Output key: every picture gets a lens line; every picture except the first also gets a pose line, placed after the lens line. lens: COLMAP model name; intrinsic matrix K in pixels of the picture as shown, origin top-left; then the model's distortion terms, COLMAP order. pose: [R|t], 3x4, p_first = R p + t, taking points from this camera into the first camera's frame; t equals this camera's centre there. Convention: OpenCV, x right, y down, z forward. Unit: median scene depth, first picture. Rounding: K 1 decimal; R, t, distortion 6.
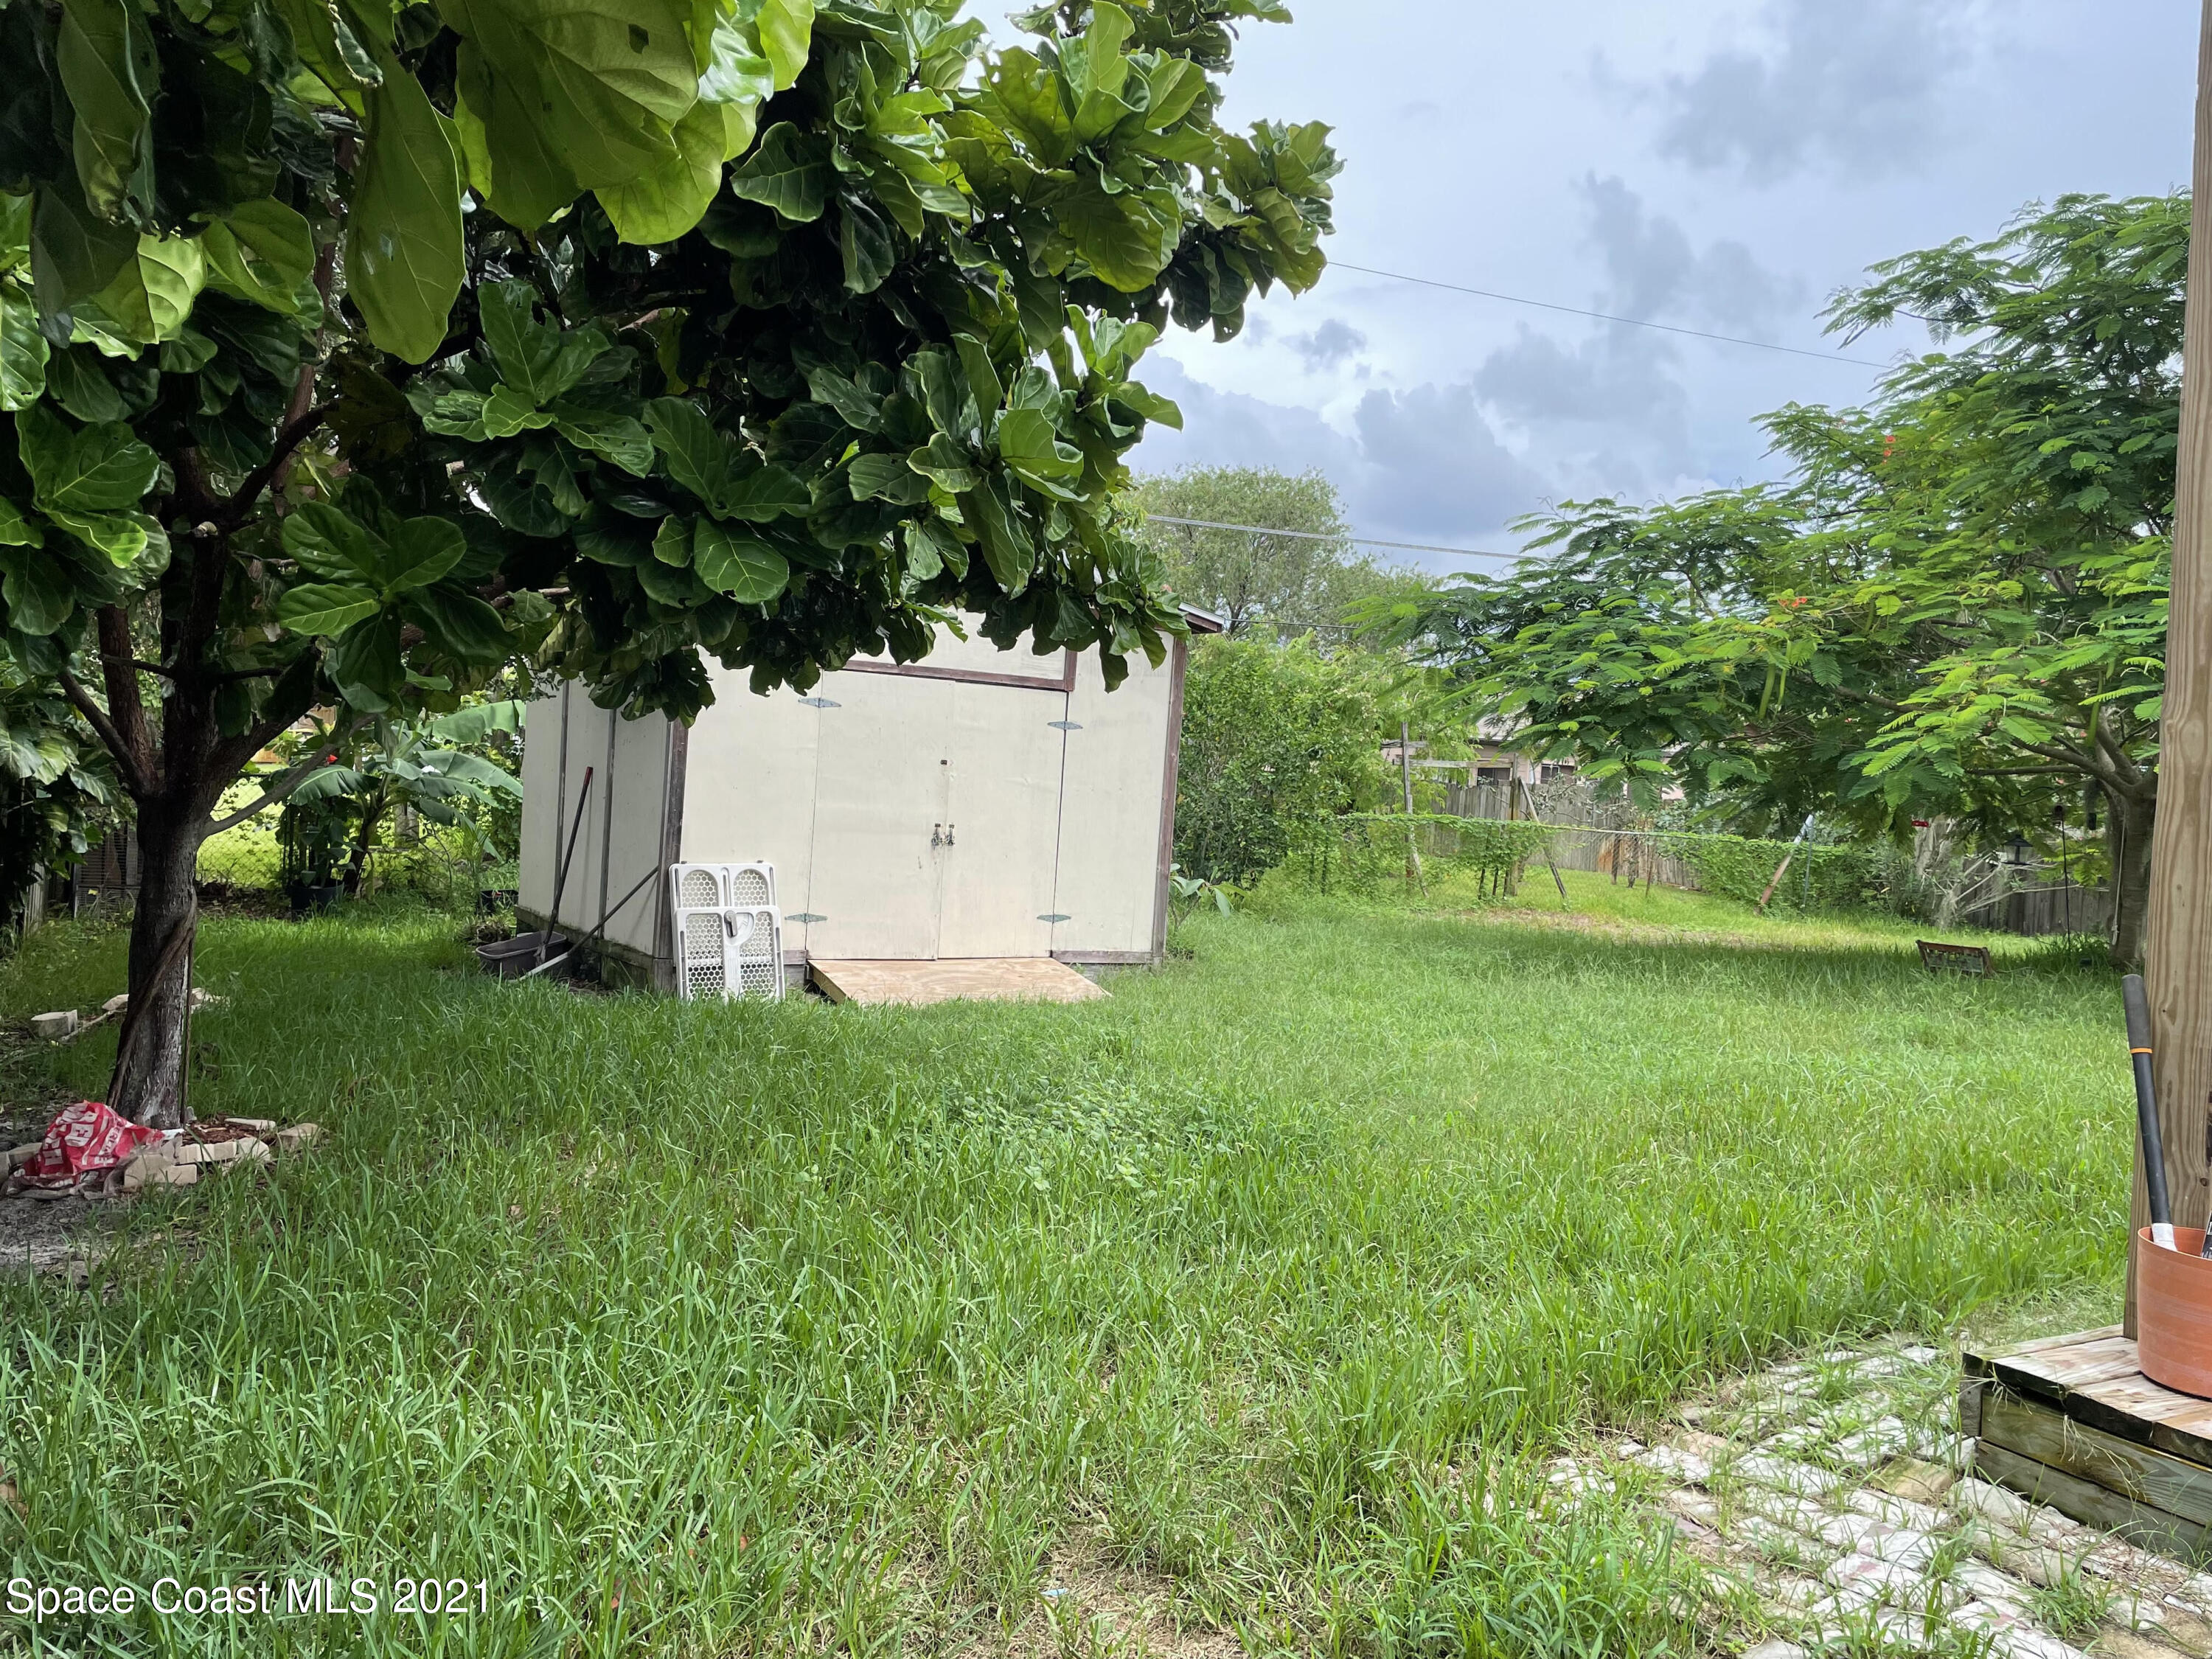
lens RADIAL K [[1663.1, 0, 1084.9], [0, 1663.1, 820.2], [0, 0, 1]] dist [0.131097, -0.202860]
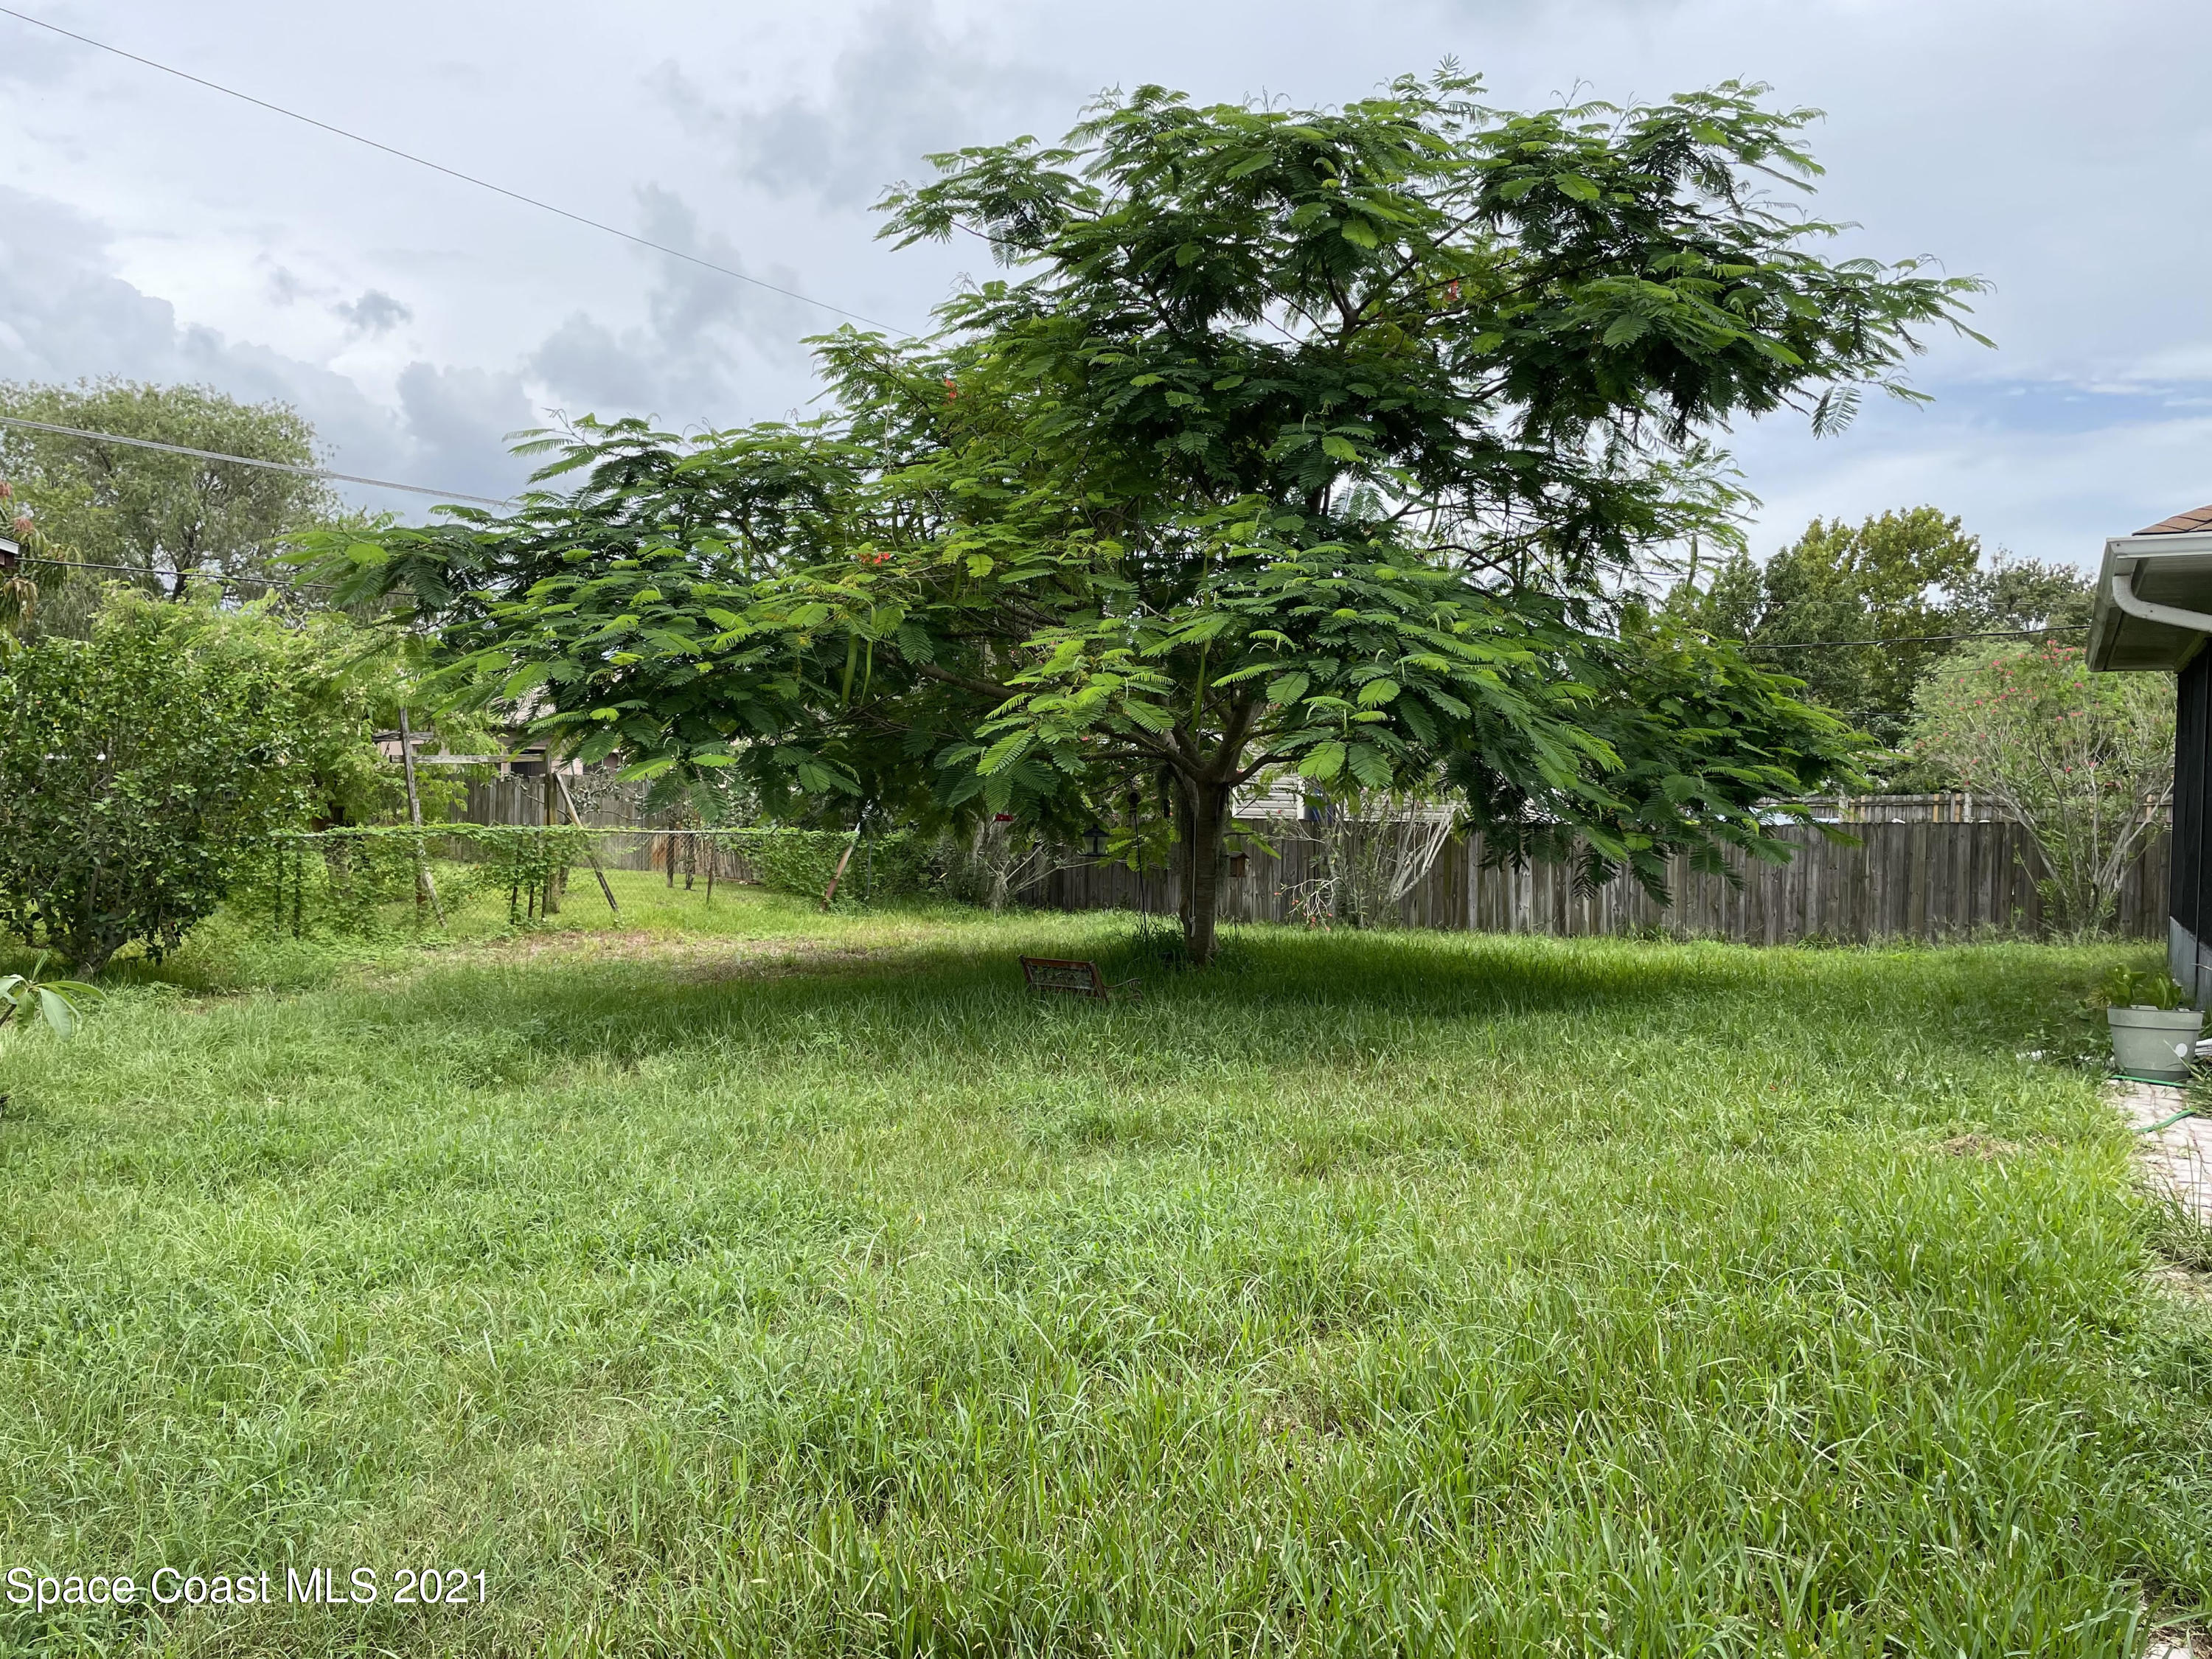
lens RADIAL K [[1663.1, 0, 1084.9], [0, 1663.1, 820.2], [0, 0, 1]] dist [0.131097, -0.202860]
pose [[0.850747, -0.051014, 0.523094, 0.070180], [0.045050, 0.998693, 0.024127, -0.016375], [-0.523641, 0.003039, 0.851933, 0.232947]]
